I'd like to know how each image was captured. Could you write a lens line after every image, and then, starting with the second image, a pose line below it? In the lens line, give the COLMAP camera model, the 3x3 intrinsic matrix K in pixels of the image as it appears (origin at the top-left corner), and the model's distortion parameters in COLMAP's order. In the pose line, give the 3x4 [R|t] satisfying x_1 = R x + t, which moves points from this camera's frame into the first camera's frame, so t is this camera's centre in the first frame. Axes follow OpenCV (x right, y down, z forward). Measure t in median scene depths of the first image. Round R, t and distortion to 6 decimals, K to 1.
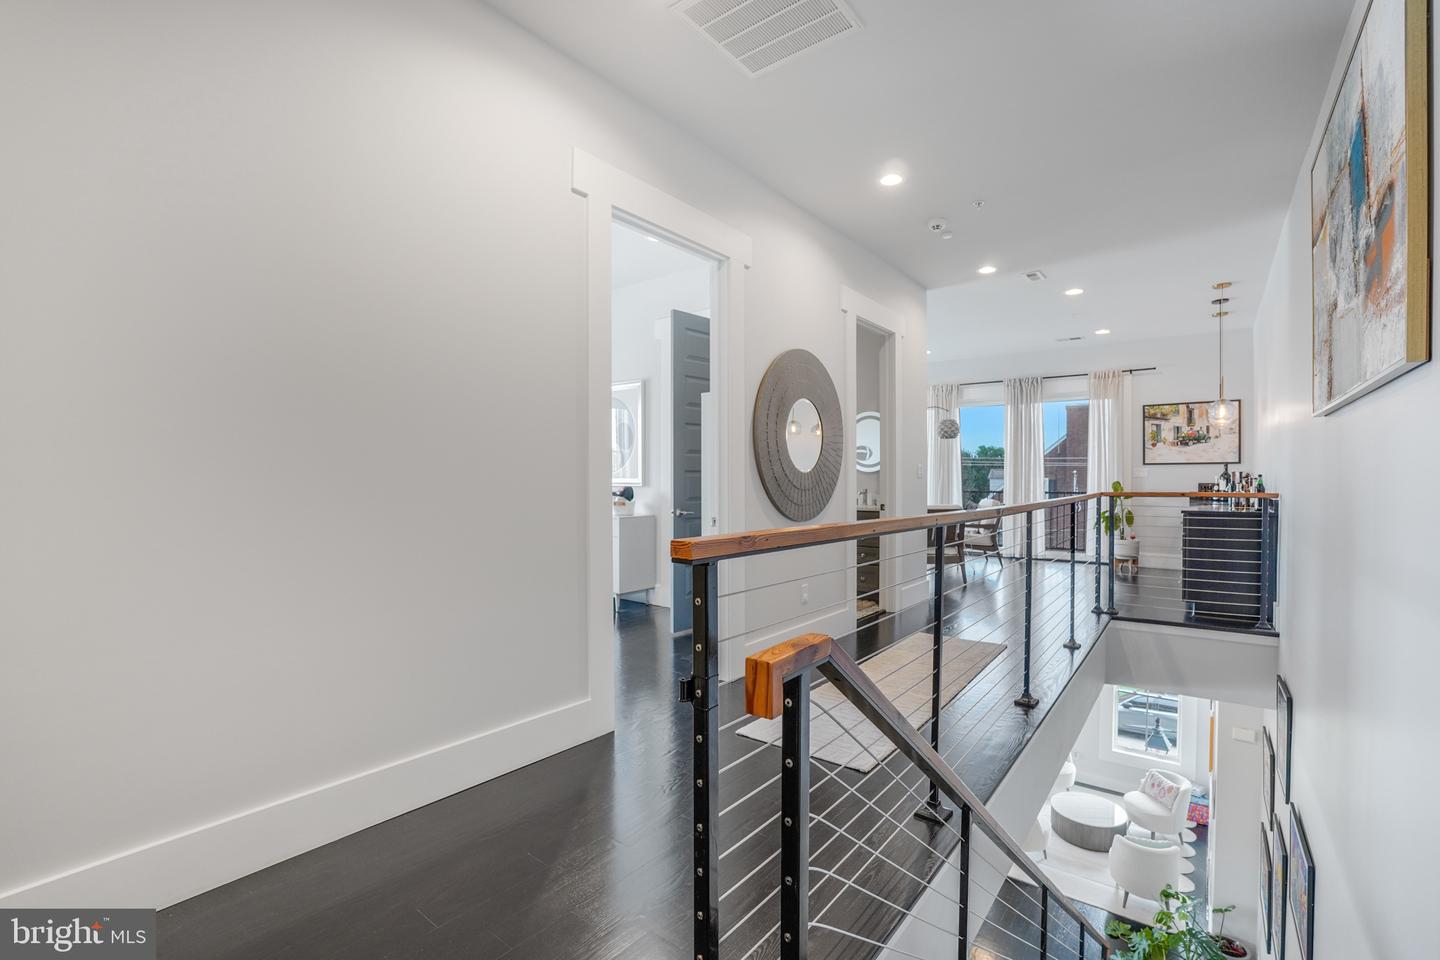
lens RADIAL K [[622.3, 0, 720.0], [0, 622.3, 480.0], [0, 0, 1]] dist [-0.019269, 0.000265]
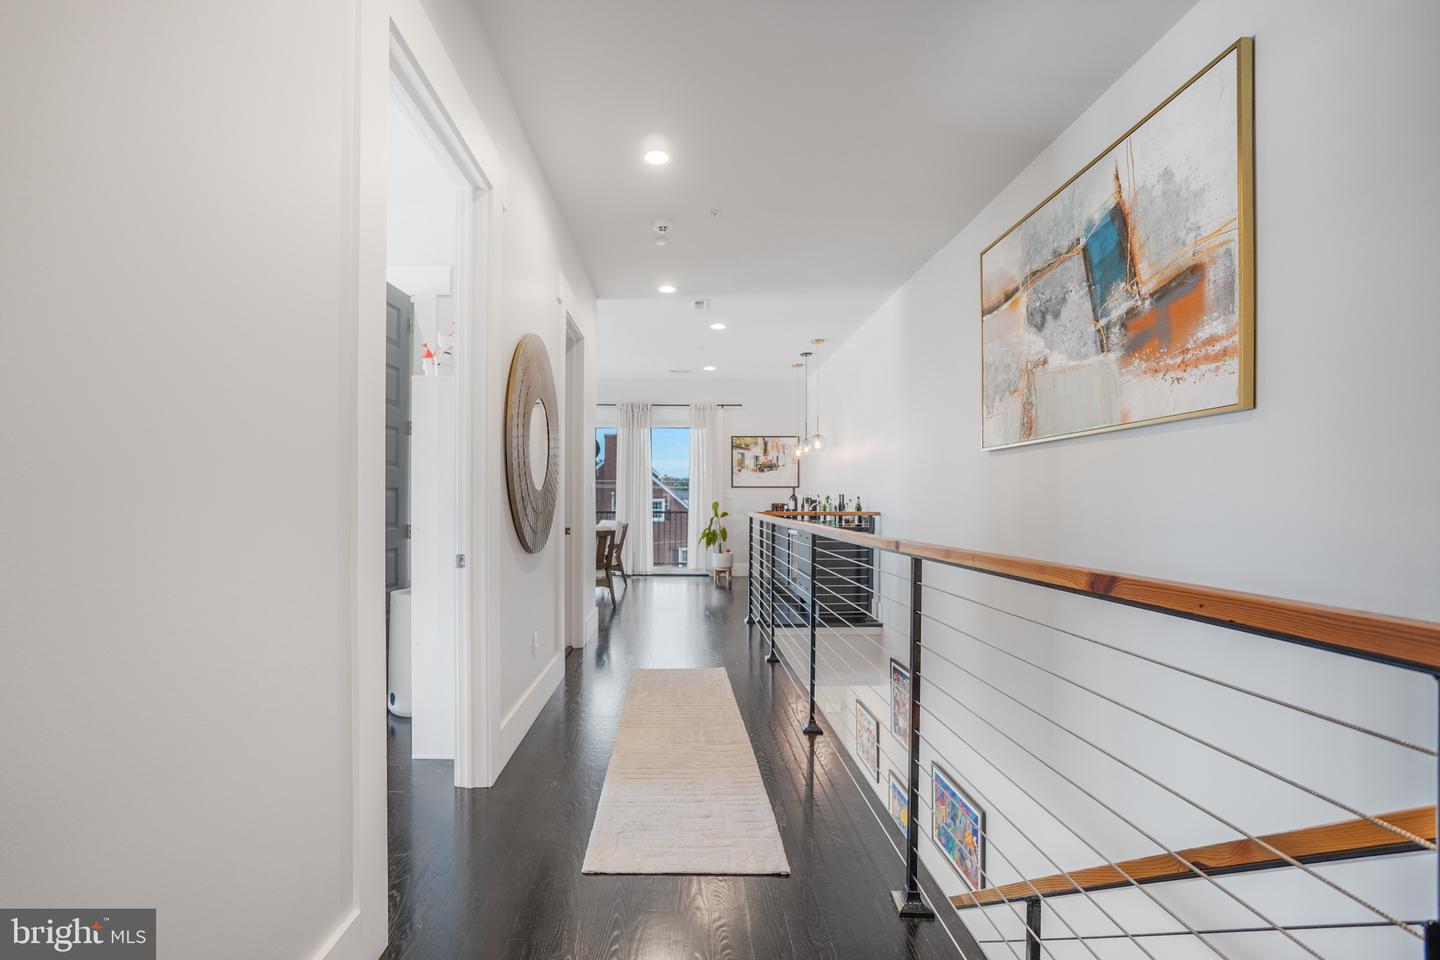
lens RADIAL K [[621.4, 0, 674.9], [0, 621.4, 495.4], [0, 0, 1]] dist [-0.017882, 0.000112]
pose [[0.795589, 0.005831, 0.605809, -0.111072], [-0.001520, 0.999970, -0.007629, -0.000734], [-0.605835, 0.005149, 0.795573, 0.142584]]
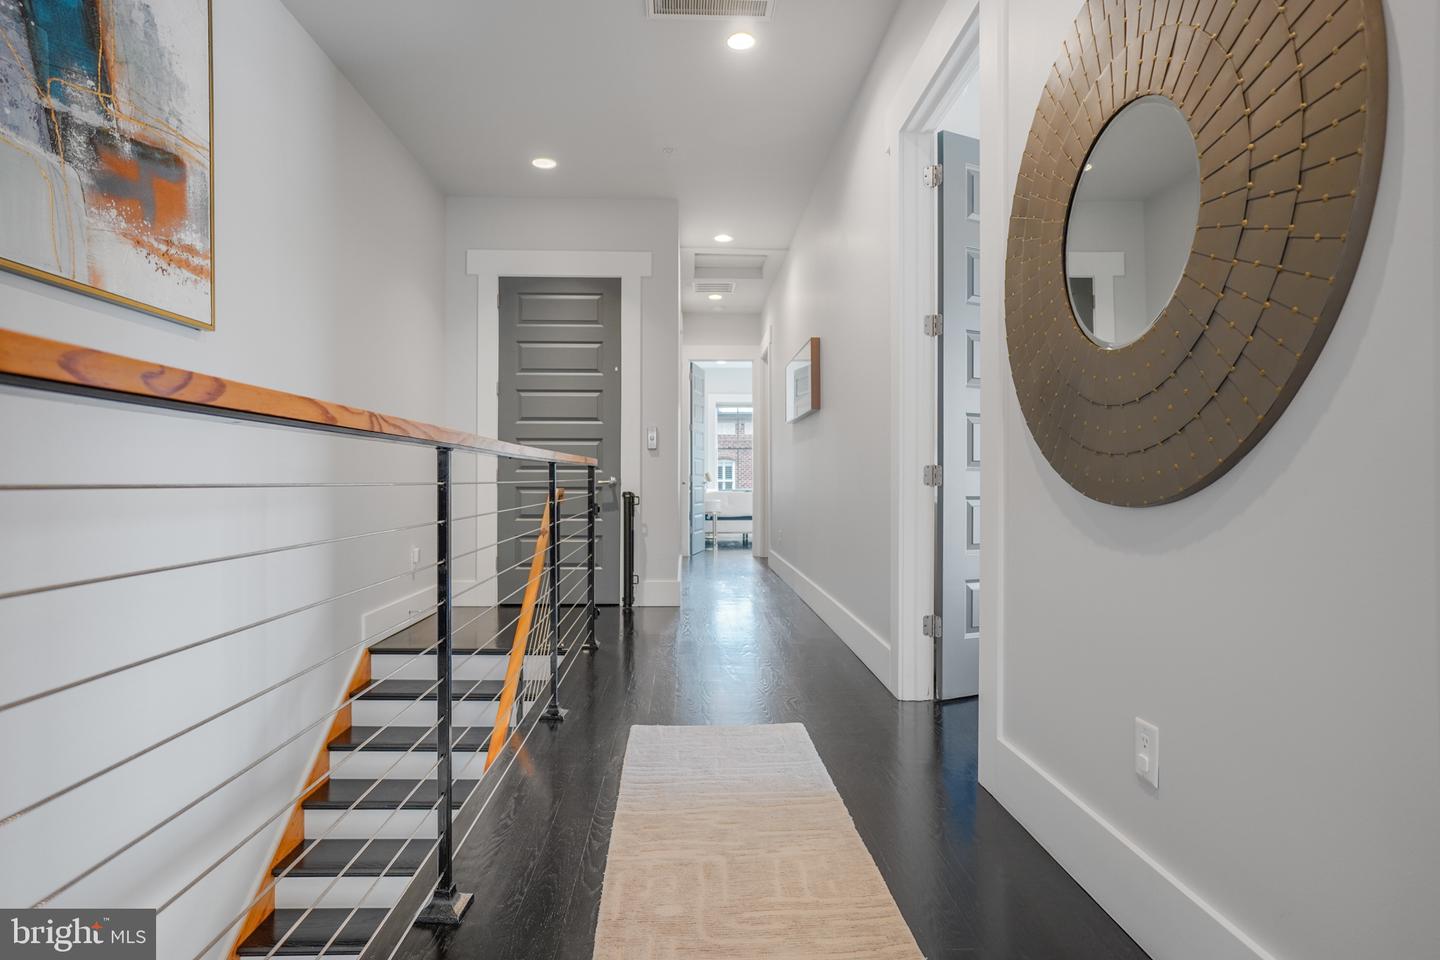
lens RADIAL K [[795.6, 0, 720.0], [0, 795.6, 480.0], [0, 0, 1]] dist [0.002148, 0.000776]
pose [[-0.765028, -0.003821, -0.643986, 0.278141], [-0.000975, 0.999988, -0.004776, 0.029309], [0.643997, -0.003026, -0.765022, 0.615686]]
